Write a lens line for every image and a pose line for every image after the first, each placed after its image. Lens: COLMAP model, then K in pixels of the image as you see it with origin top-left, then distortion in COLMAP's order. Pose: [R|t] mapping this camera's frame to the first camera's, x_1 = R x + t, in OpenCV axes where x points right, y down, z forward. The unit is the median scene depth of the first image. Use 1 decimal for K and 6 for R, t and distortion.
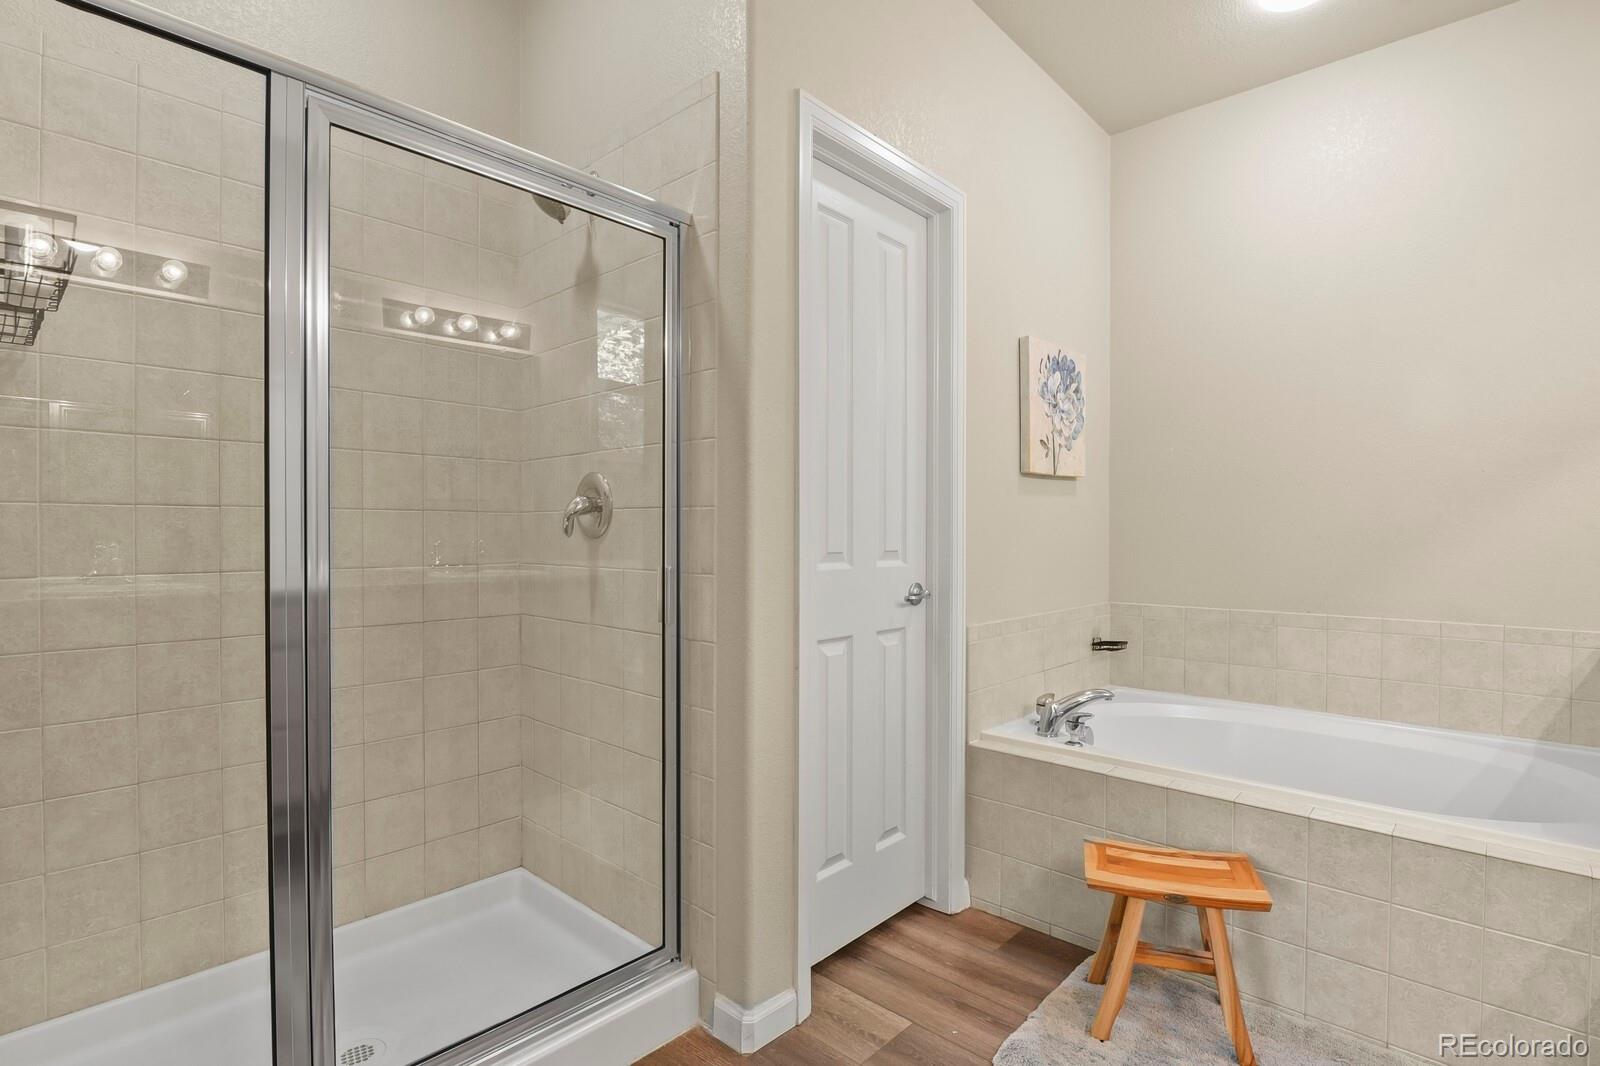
lens RADIAL K [[774.3, 0, 803.0], [0, 774.3, 539.4], [0, 0, 1]] dist [-0.008346, -0.006260]
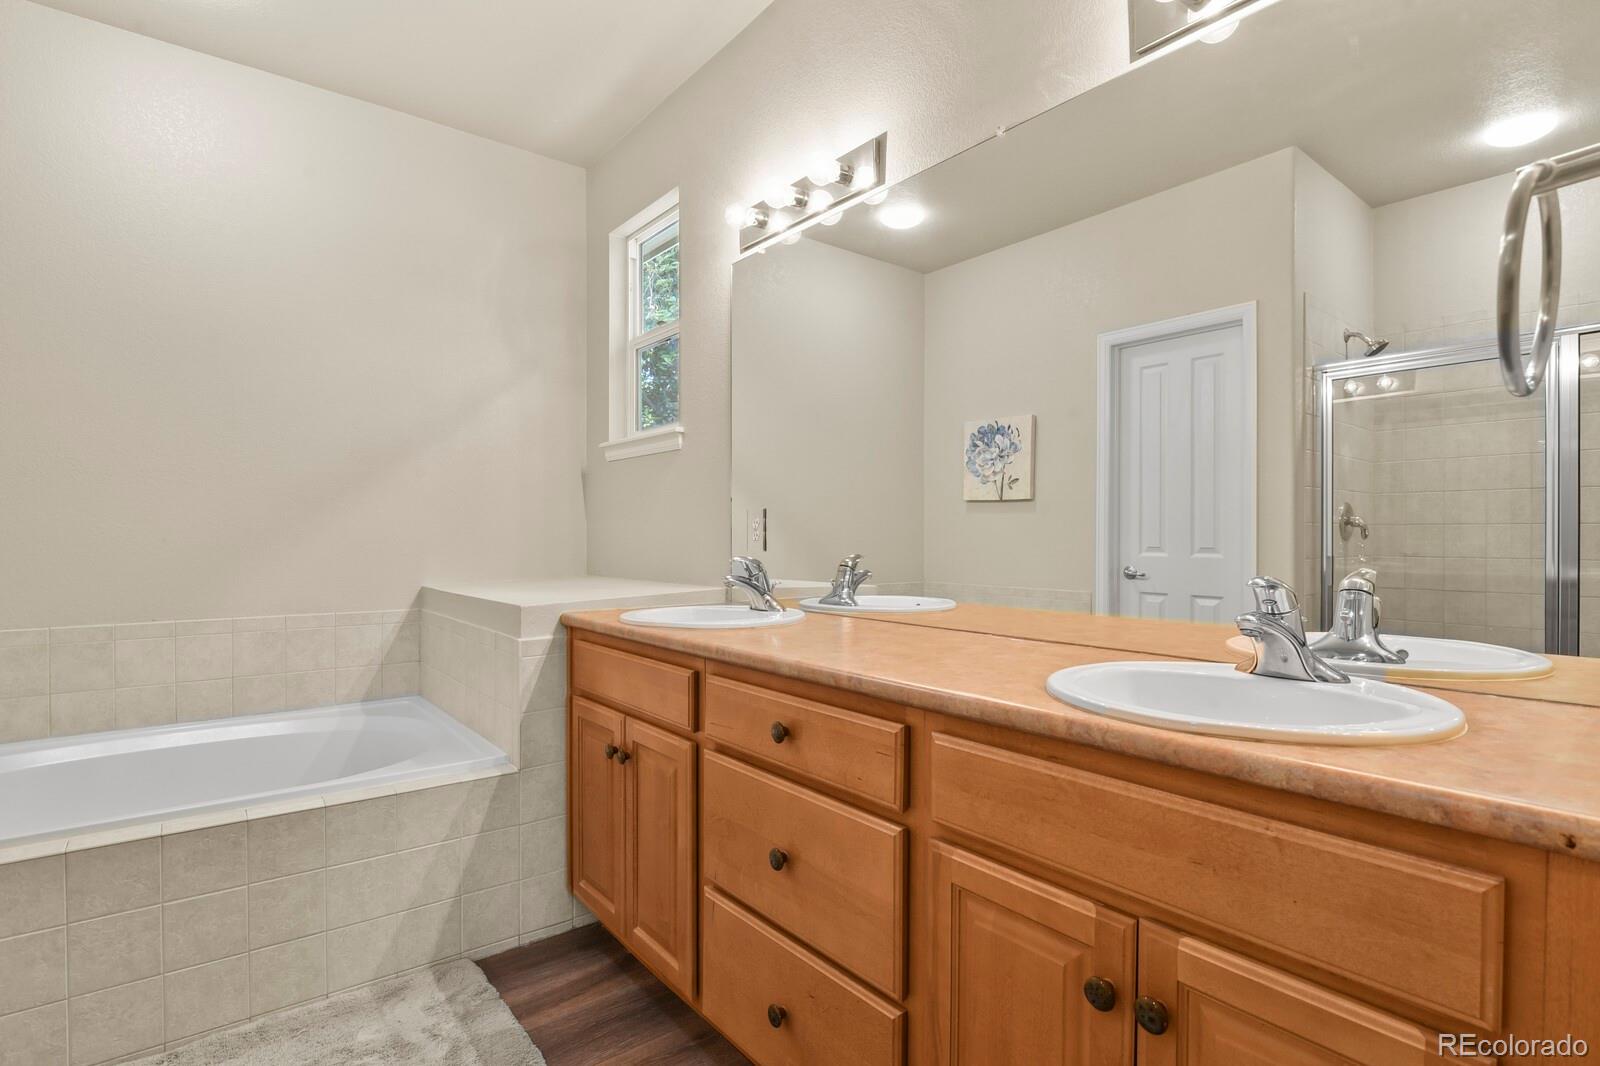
lens RADIAL K [[774.3, 0, 803.0], [0, 774.3, 539.4], [0, 0, 1]] dist [-0.008346, -0.006260]
pose [[0.145742, -0.006811, 0.989299, -0.187022], [0.008165, 0.999951, 0.005682, -0.003496], [-0.989289, 0.007250, 0.145791, 0.113663]]
